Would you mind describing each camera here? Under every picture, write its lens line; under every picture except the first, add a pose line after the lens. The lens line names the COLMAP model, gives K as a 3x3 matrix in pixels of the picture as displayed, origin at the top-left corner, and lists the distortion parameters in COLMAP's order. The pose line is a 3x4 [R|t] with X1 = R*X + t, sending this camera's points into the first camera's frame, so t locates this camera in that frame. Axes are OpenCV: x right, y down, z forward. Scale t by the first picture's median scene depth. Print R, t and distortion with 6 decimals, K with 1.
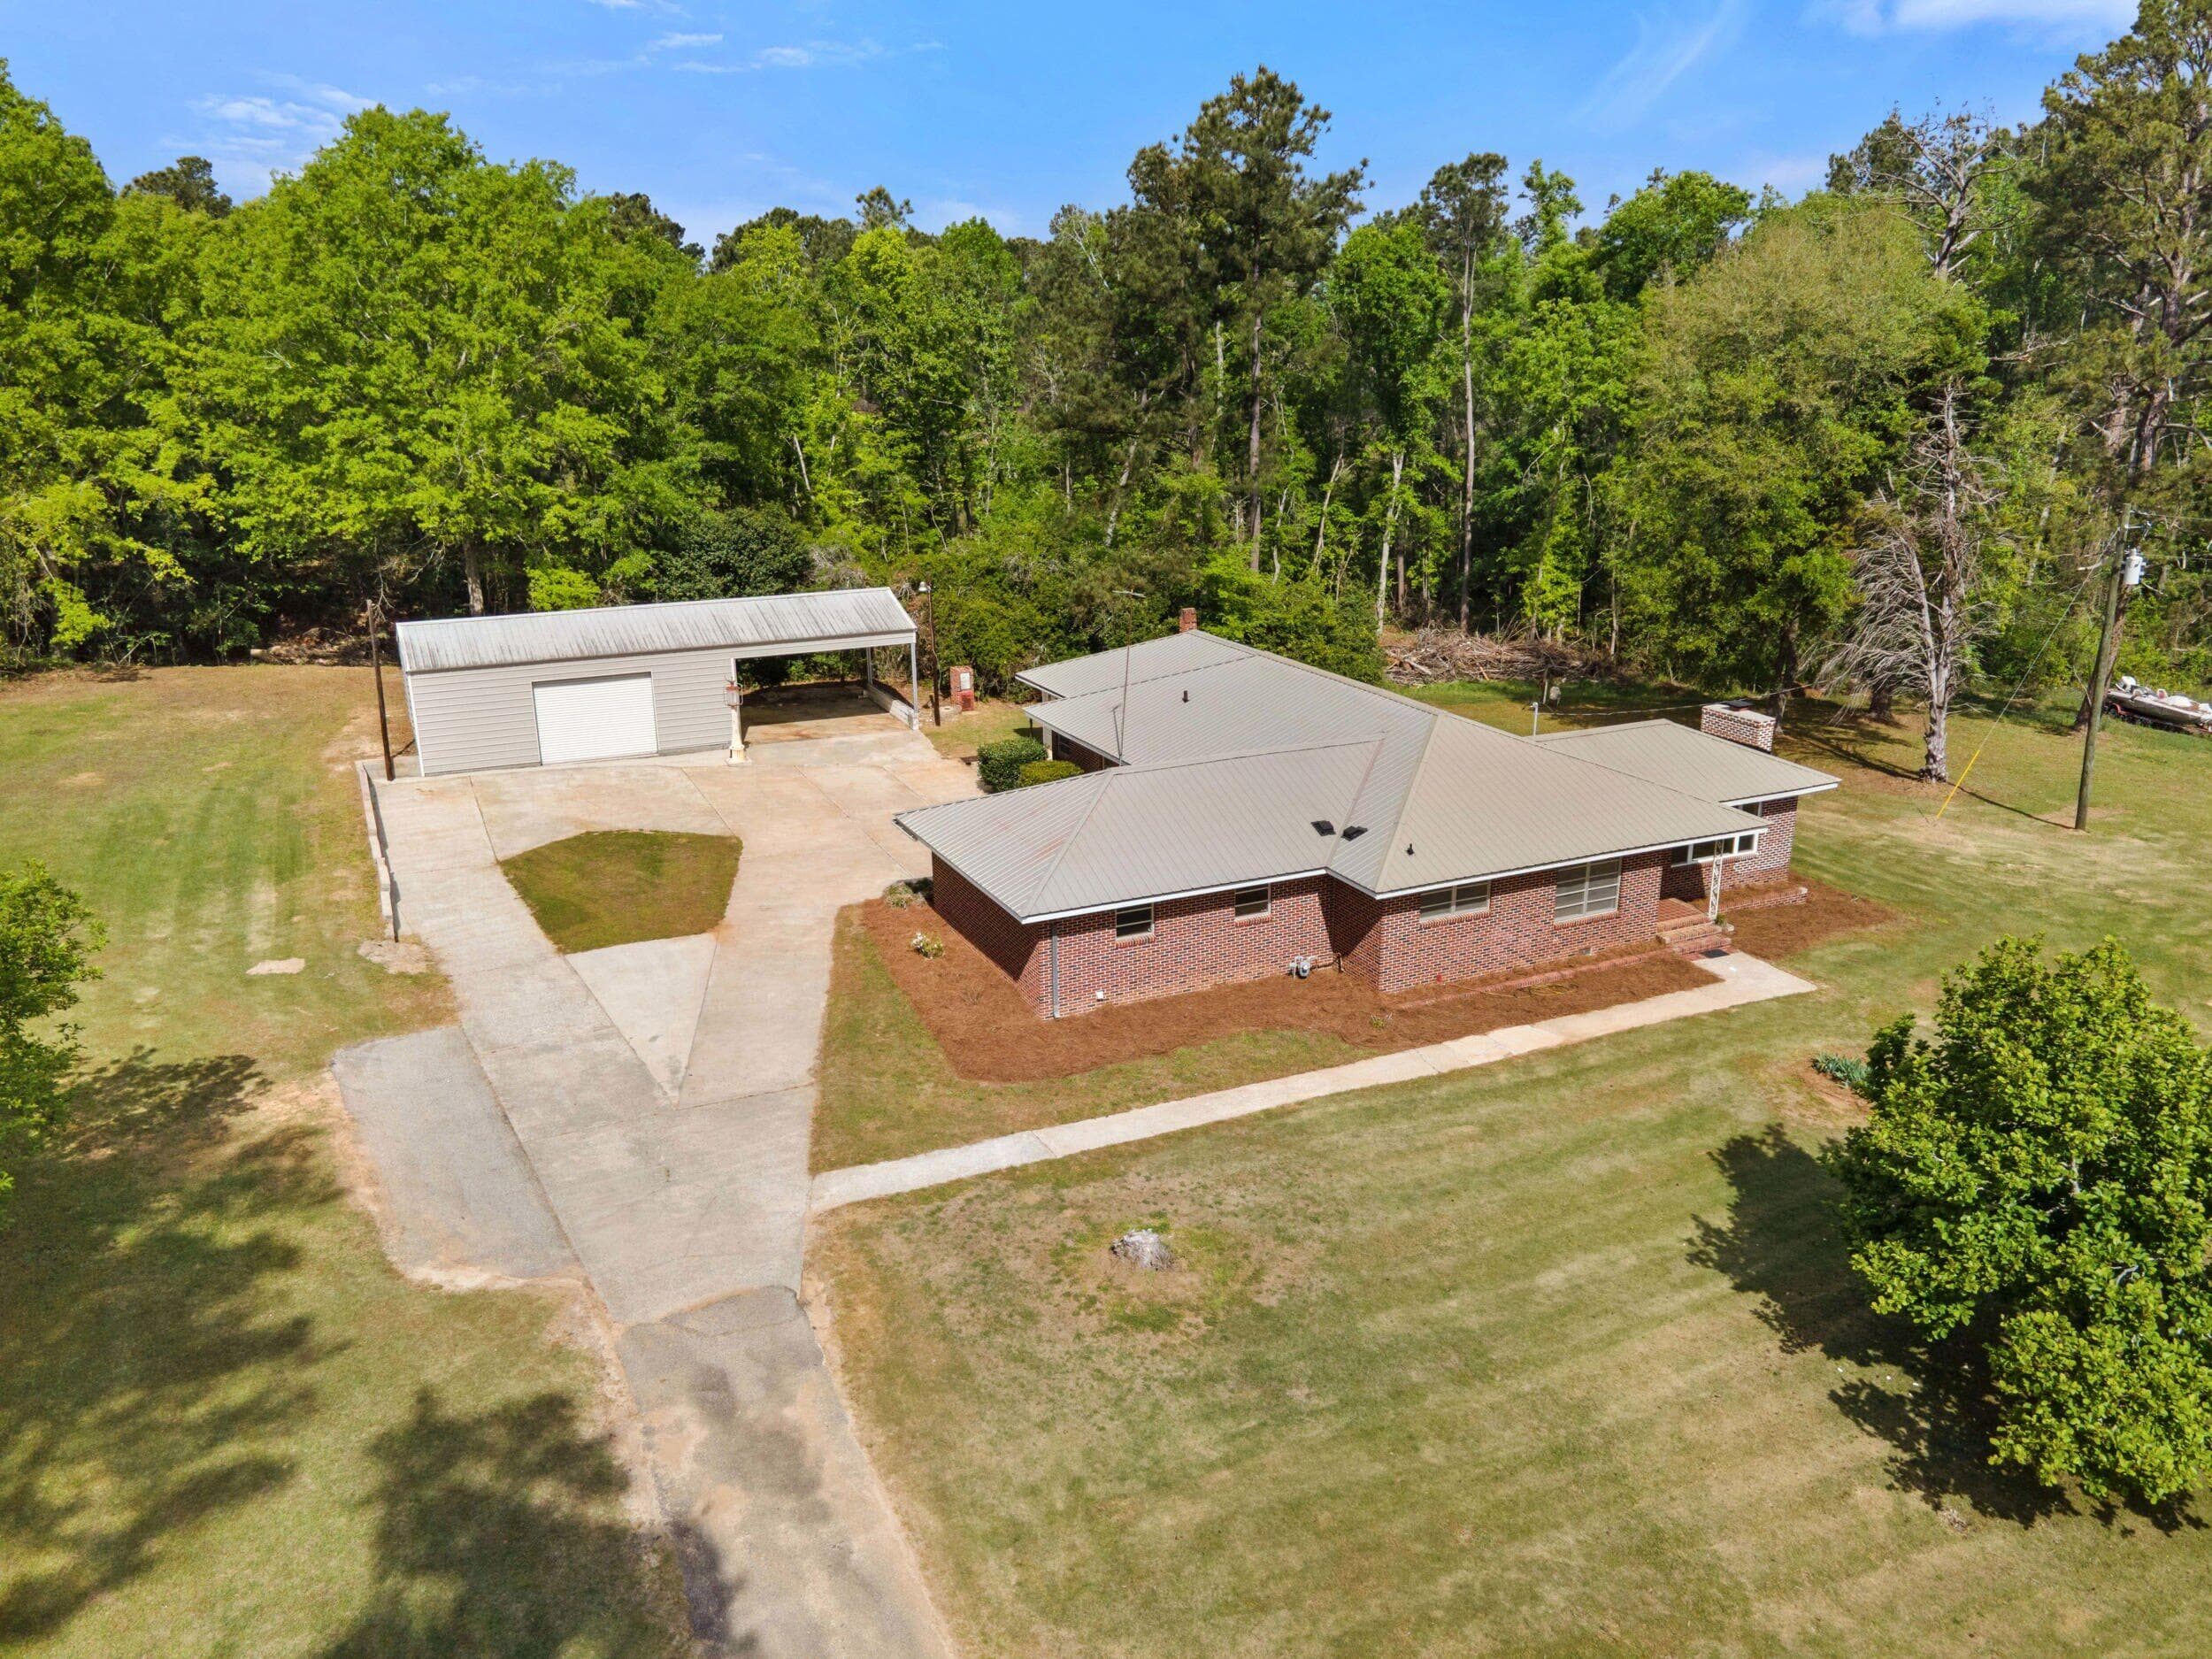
lens RADIAL K [[1633.3, 0, 1109.9], [0, 1633.3, 795.2], [0, 0, 1]] dist [0.045053, 0.001256]
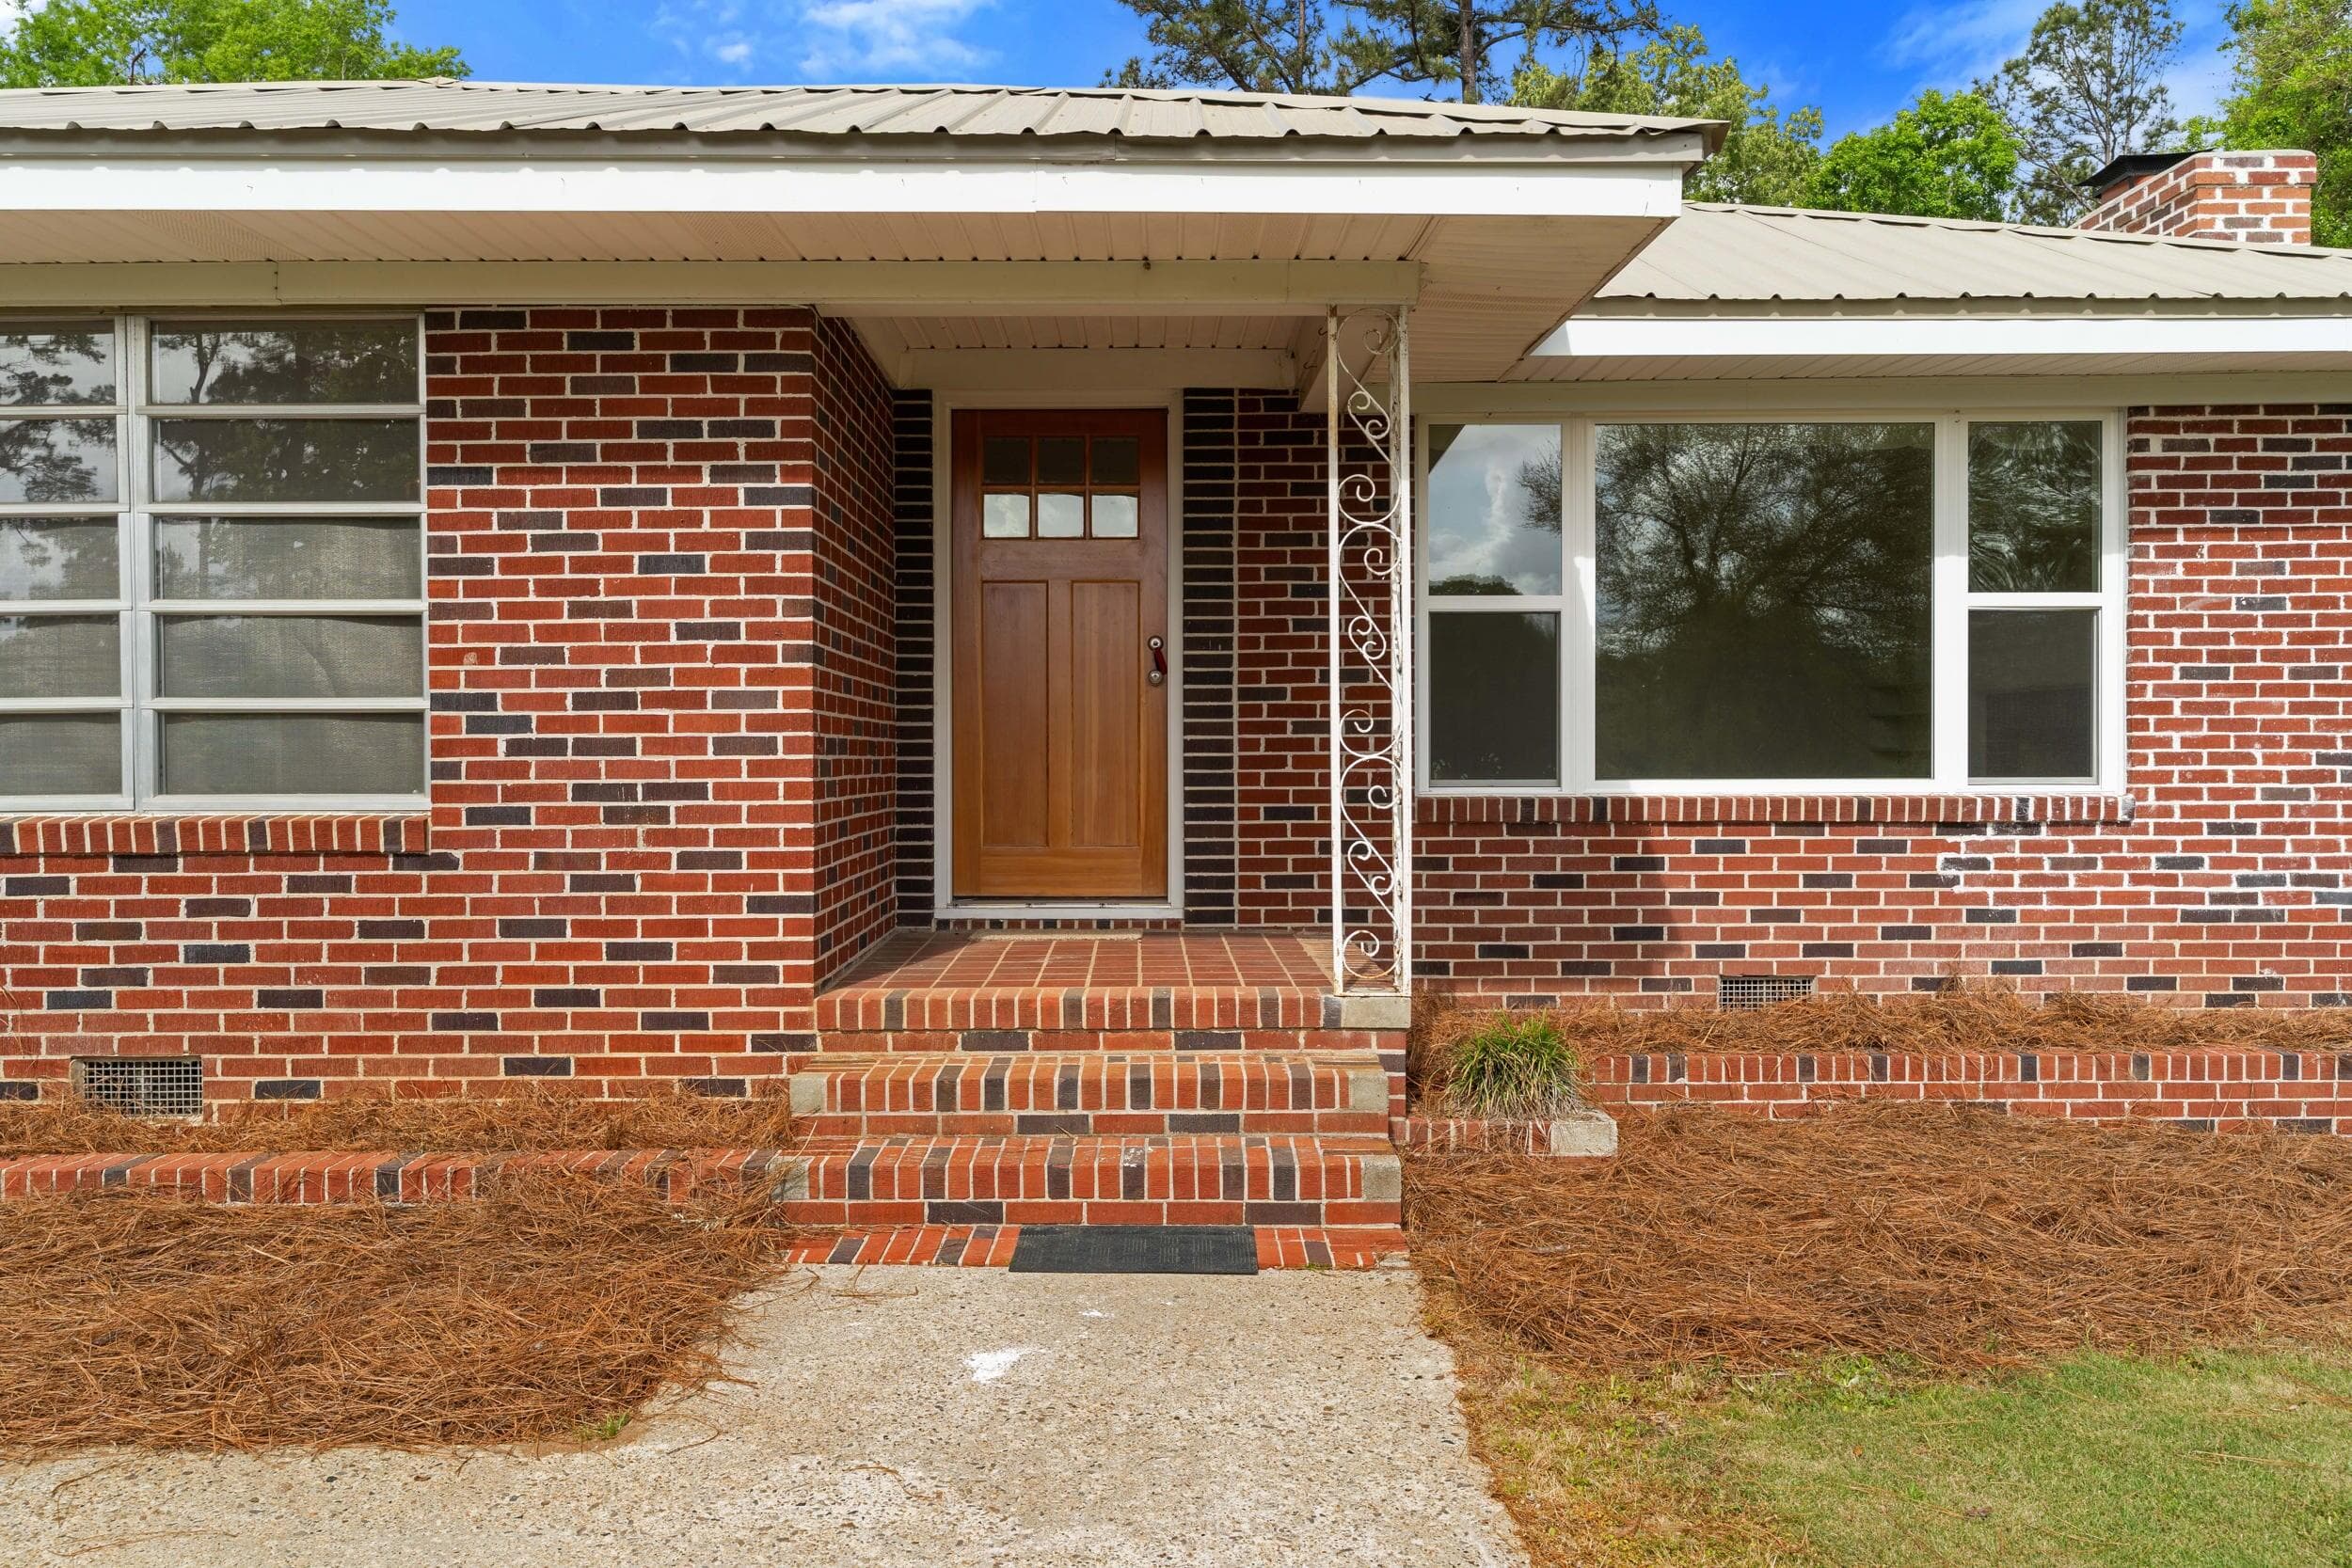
lens RADIAL K [[1819.2, 0, 1164.2], [0, 1819.2, 781.4], [0, 0, 1]] dist [0.002425, -0.001731]
pose [[0.903035, 0.008813, -0.429477, 0.287701], [-0.120702, 0.964716, -0.233995, 0.064462], [0.412261, 0.263144, 0.872236, 0.603278]]
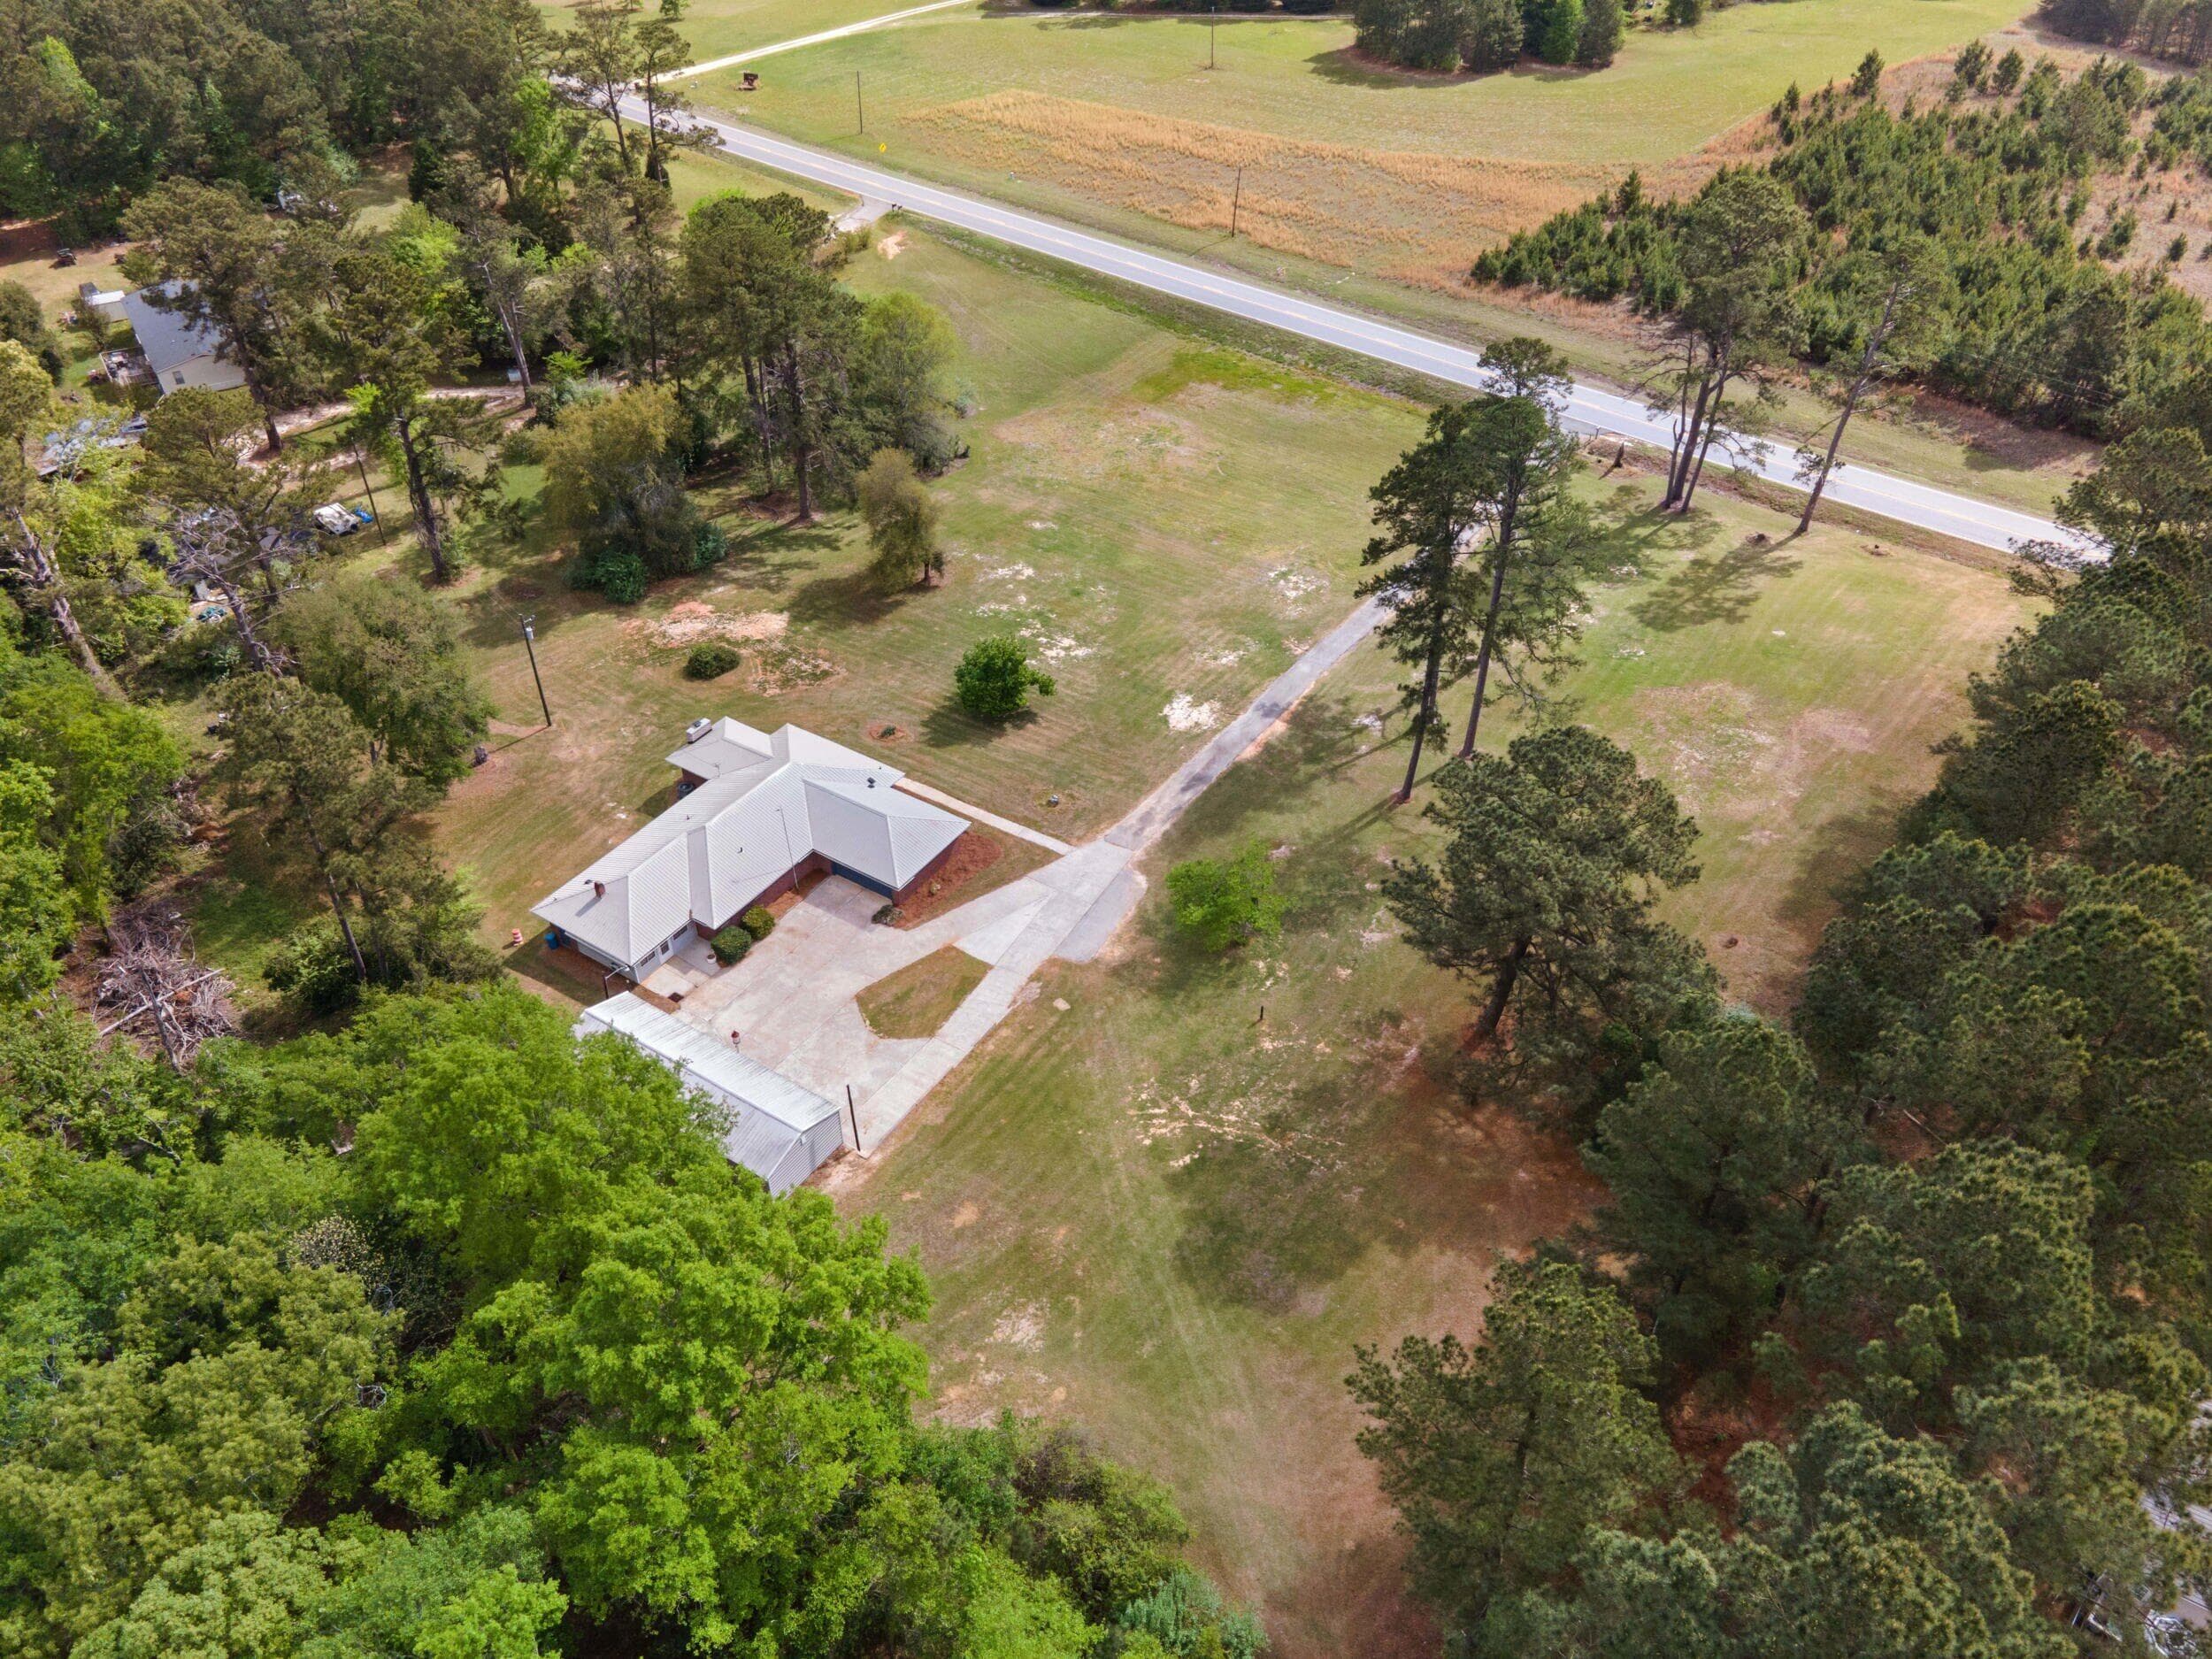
lens RADIAL K [[1618.5, 0, 1100.4], [0, 1618.5, 827.6], [0, 0, 1]] dist [0.039147, 0.002516]
pose [[-0.520090, -0.531830, 0.668329, -1.404601], [0.236423, 0.662268, 0.710989, -1.288500], [-0.820738, 0.527787, -0.218702, 0.876554]]
